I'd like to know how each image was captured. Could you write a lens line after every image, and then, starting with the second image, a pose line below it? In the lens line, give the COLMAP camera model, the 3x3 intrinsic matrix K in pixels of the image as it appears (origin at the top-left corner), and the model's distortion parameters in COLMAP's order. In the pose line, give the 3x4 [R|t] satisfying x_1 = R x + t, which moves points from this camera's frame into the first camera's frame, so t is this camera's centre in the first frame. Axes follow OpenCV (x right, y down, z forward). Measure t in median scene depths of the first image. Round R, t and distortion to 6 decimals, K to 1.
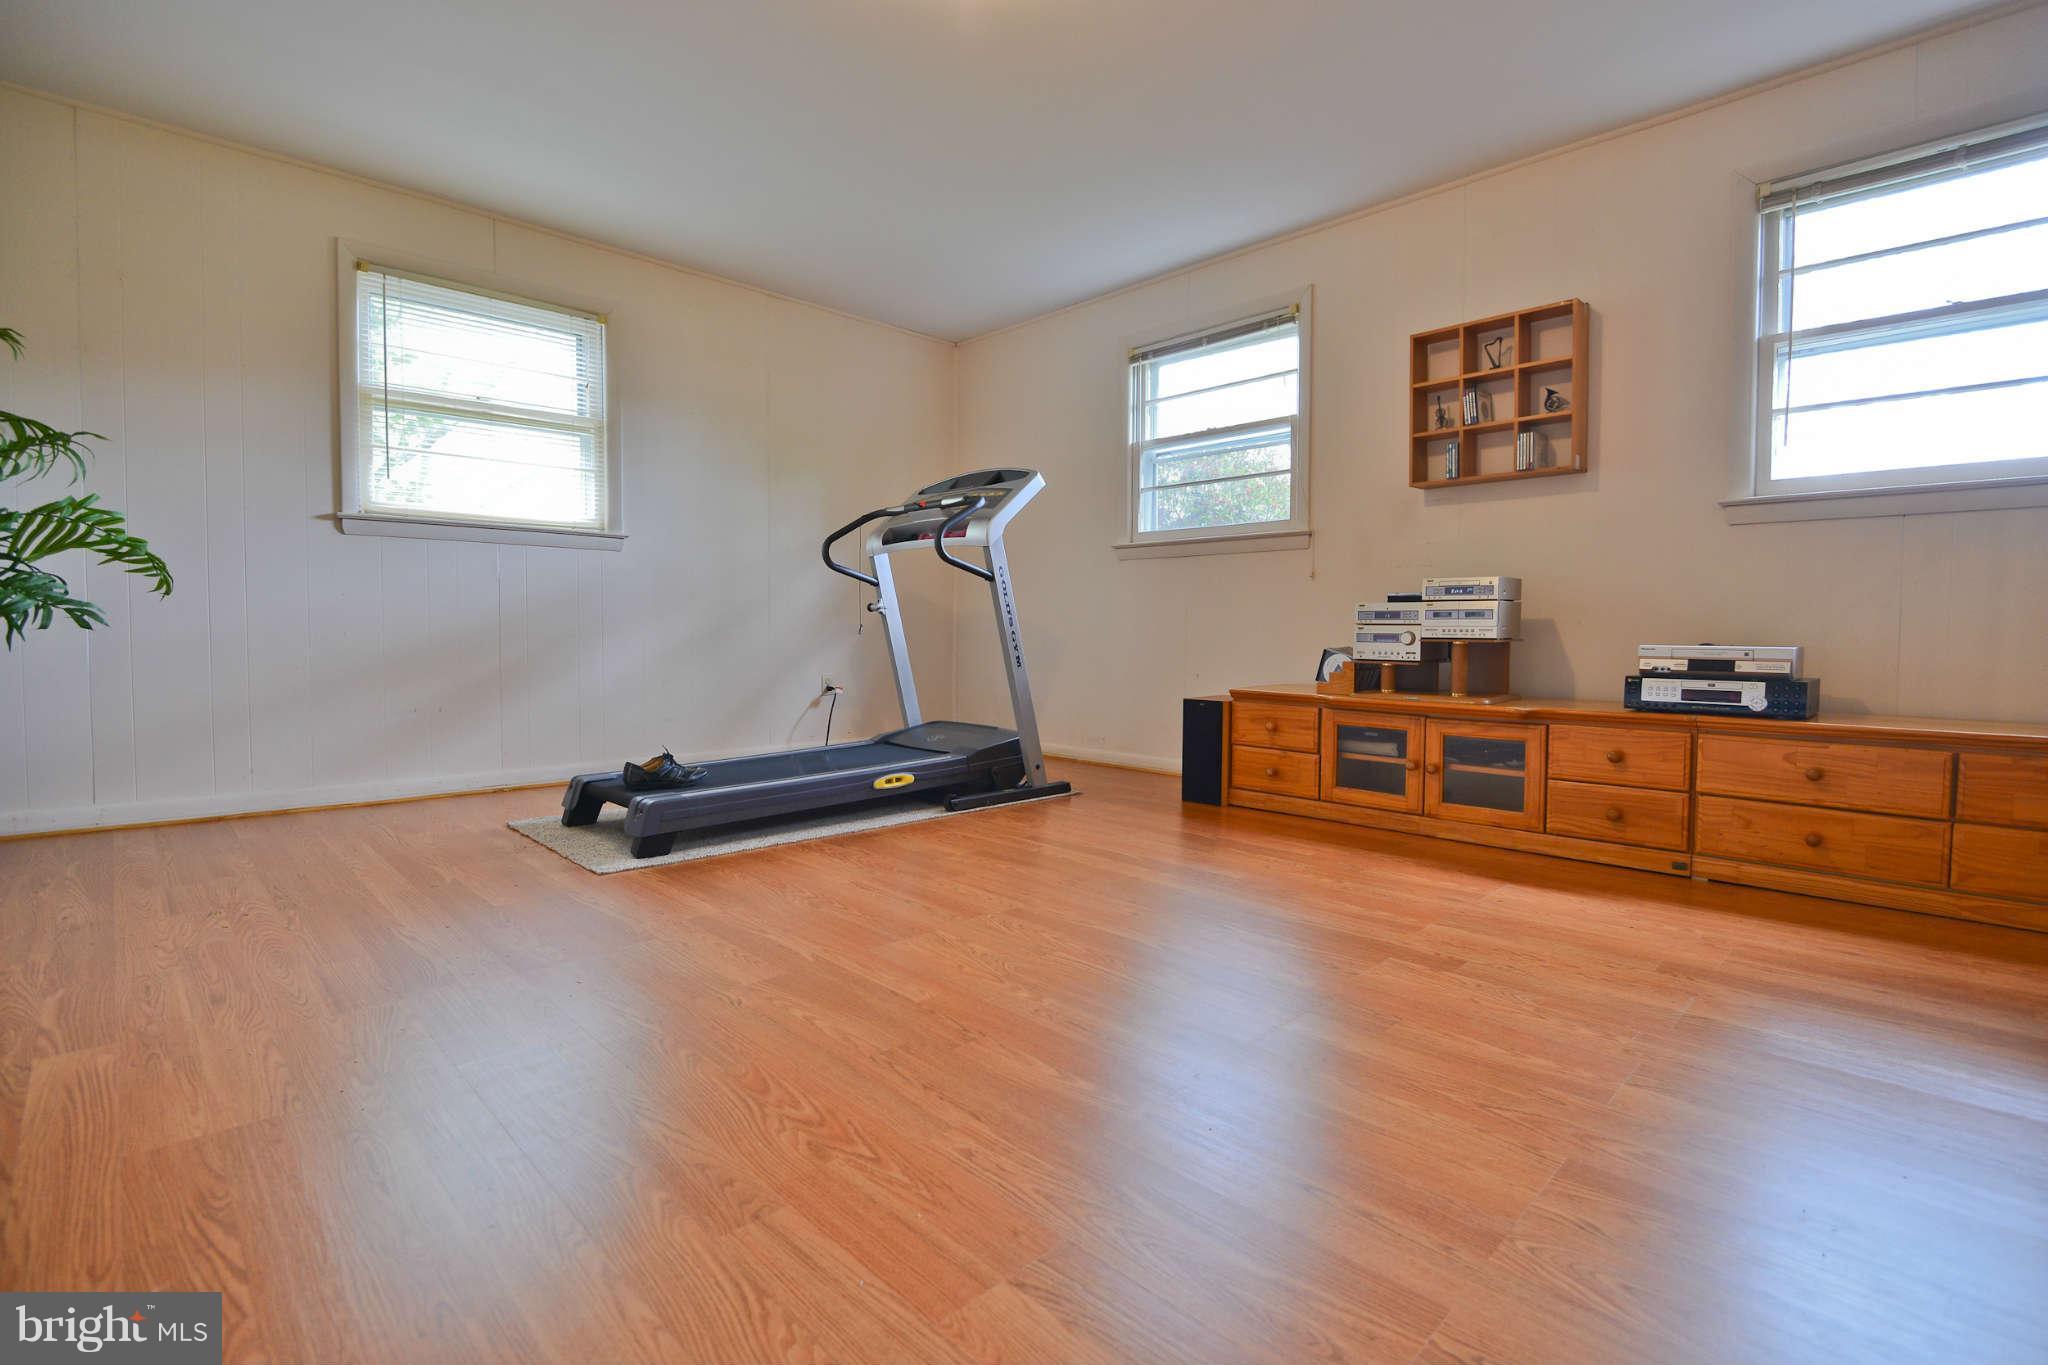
lens RADIAL K [[947.3, 0, 1017.6], [0, 947.3, 668.5], [0, 0, 1]] dist [-0.002212, -0.011708]
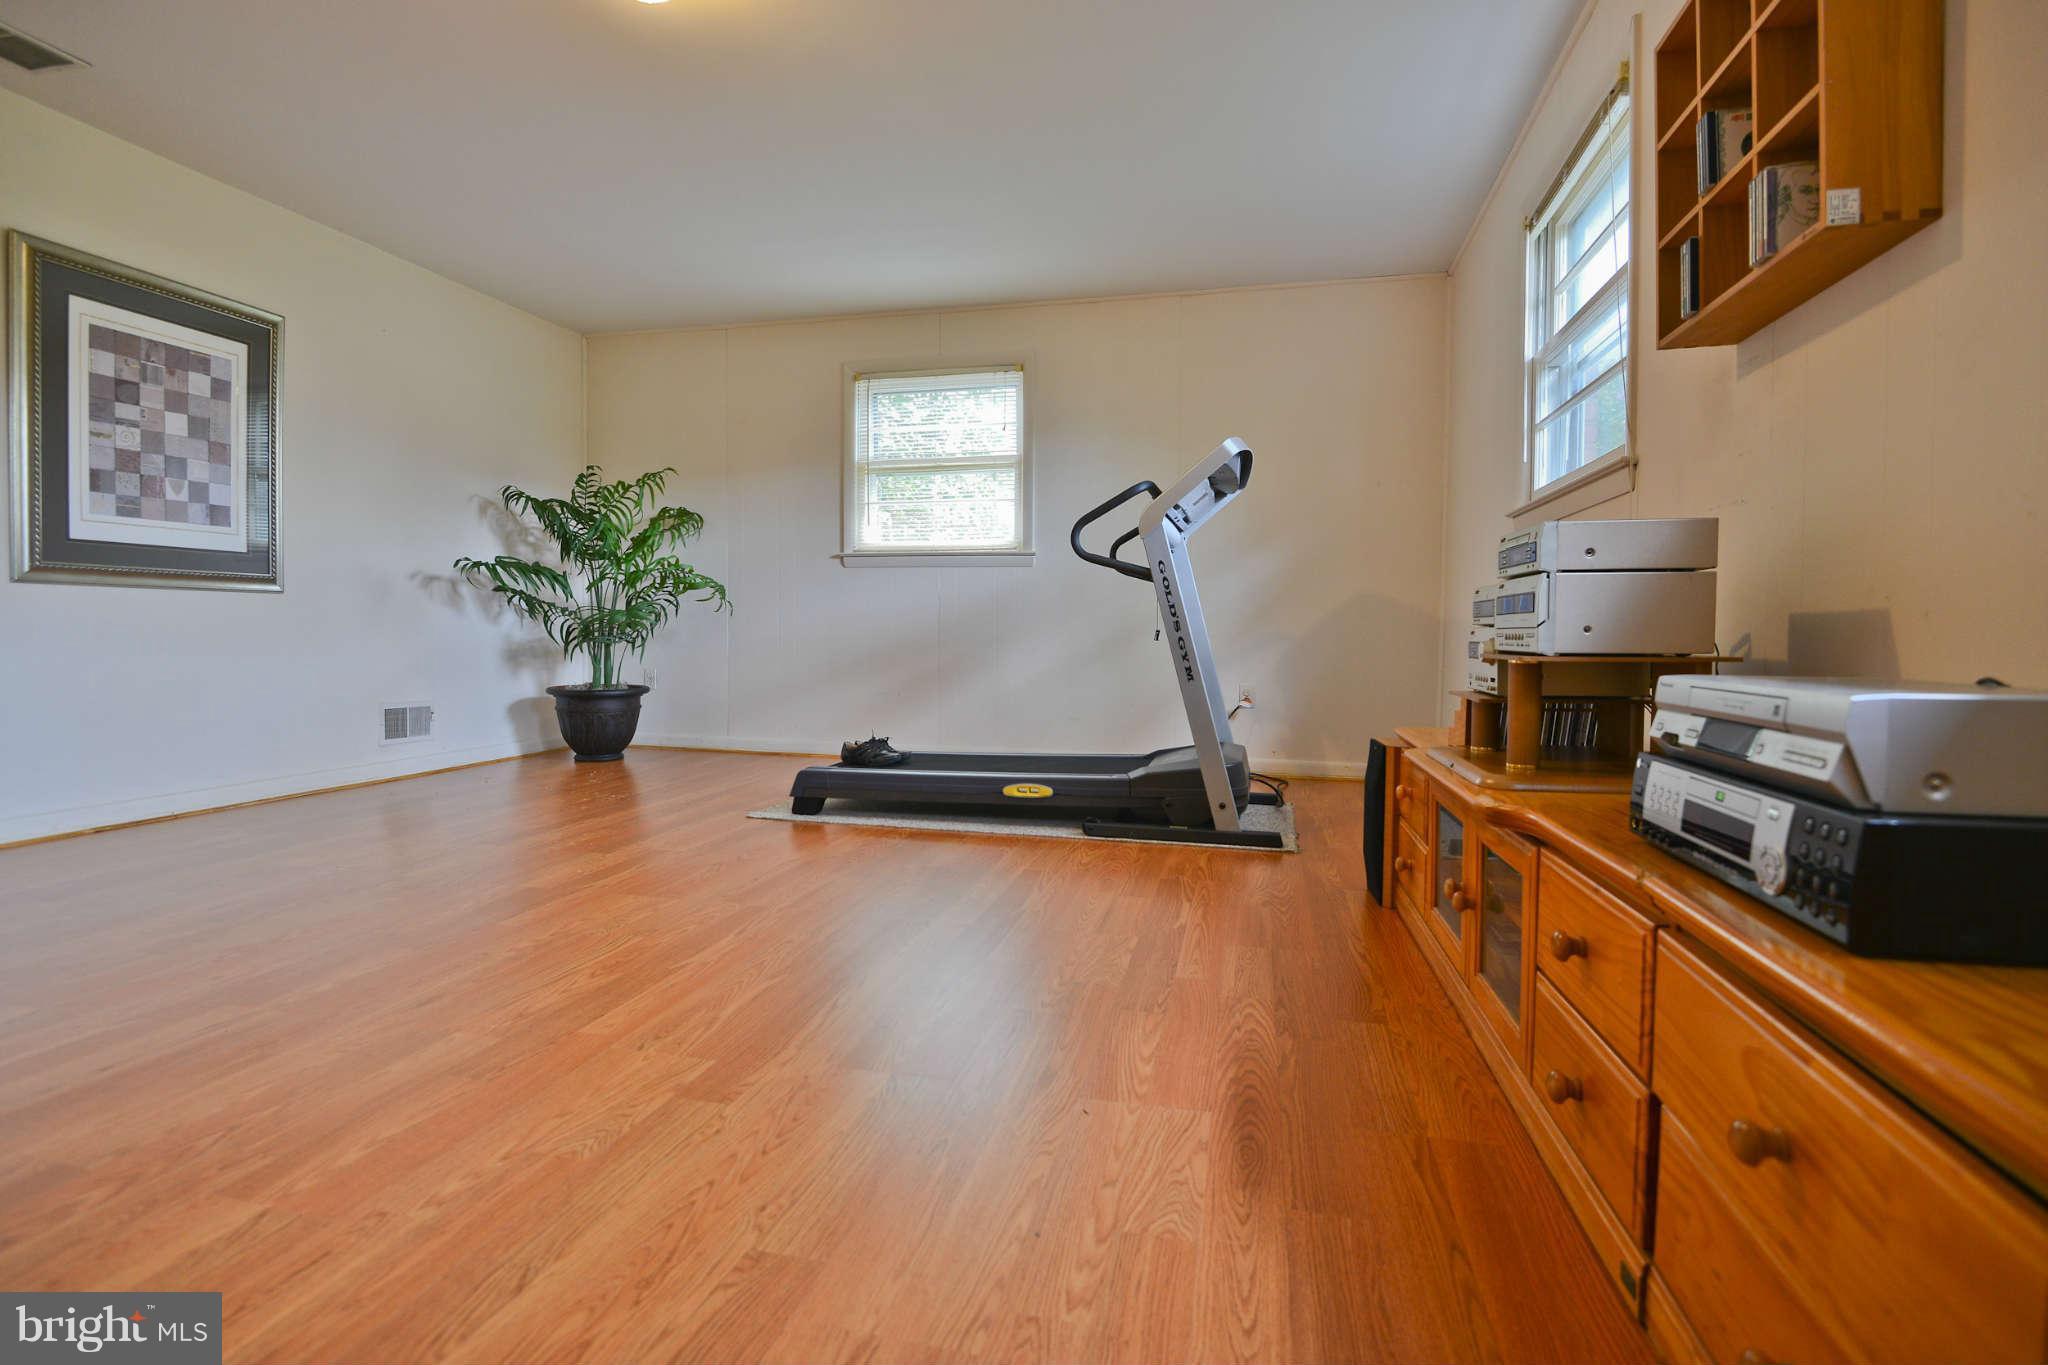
lens RADIAL K [[957.1, 0, 1023.0], [0, 957.1, 676.2], [0, 0, 1]] dist [0.002554, -0.019472]
pose [[0.532720, 0.038352, -0.845422, 0.795067], [-0.044271, 0.998868, 0.017417, -0.017604], [0.845133, 0.028150, 0.533815, 0.541675]]
